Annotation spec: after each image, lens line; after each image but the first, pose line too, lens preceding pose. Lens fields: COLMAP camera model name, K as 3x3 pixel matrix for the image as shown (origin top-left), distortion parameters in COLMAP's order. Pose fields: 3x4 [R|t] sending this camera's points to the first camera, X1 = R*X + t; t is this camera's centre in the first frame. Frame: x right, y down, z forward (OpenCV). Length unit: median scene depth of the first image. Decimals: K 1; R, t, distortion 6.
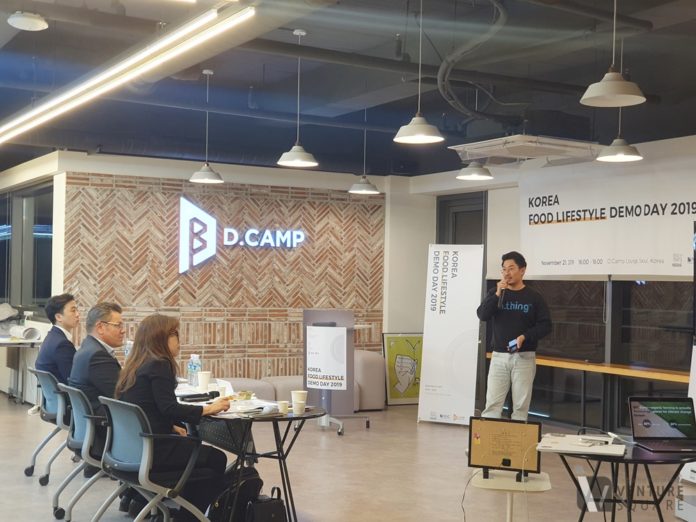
lens RADIAL K [[1016.4, 0, 348.0], [0, 1016.4, 261.0], [0, 0, 1]] dist [0.098440, -0.049656]
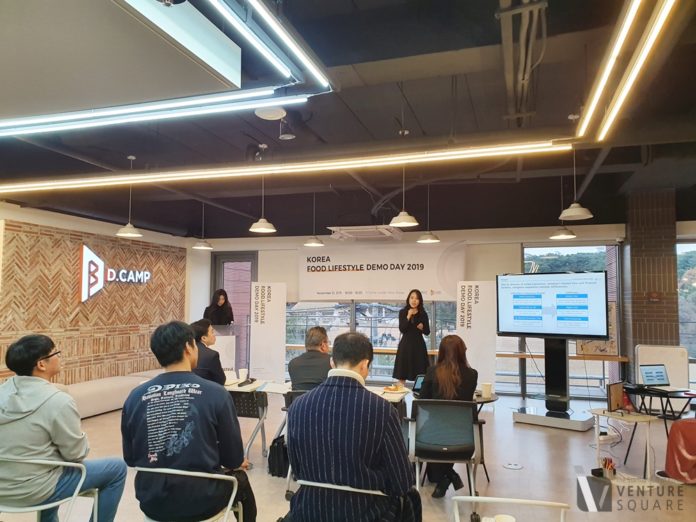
lens RADIAL K [[546.7, 0, 348.0], [0, 546.7, 261.0], [0, 0, 1]] dist [0.032475, -0.001903]
pose [[0.725585, 0.035983, 0.687192, -0.419115], [-0.002184, 0.998747, -0.049992, -0.006315], [-0.688130, 0.034773, 0.724754, 0.242132]]
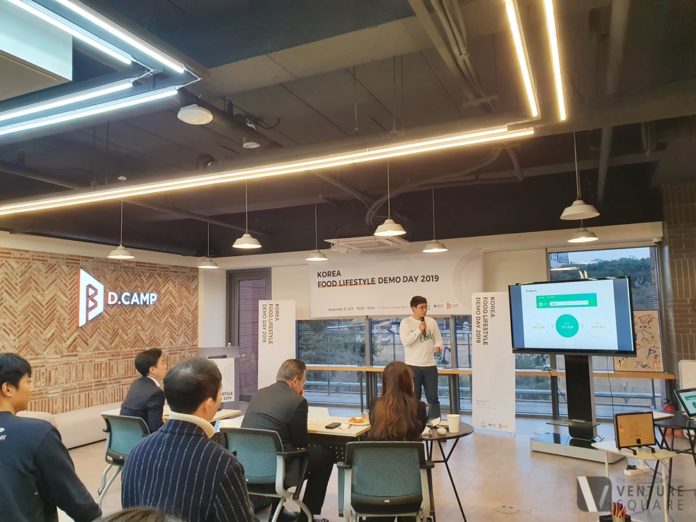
lens RADIAL K [[546.7, 0, 348.0], [0, 546.7, 261.0], [0, 0, 1]] dist [0.032475, -0.001903]
pose [[0.800925, 0.022638, 0.598336, -0.322043], [0.028678, 0.996688, -0.076097, -0.008649], [-0.598077, 0.078107, 0.797623, 0.224999]]
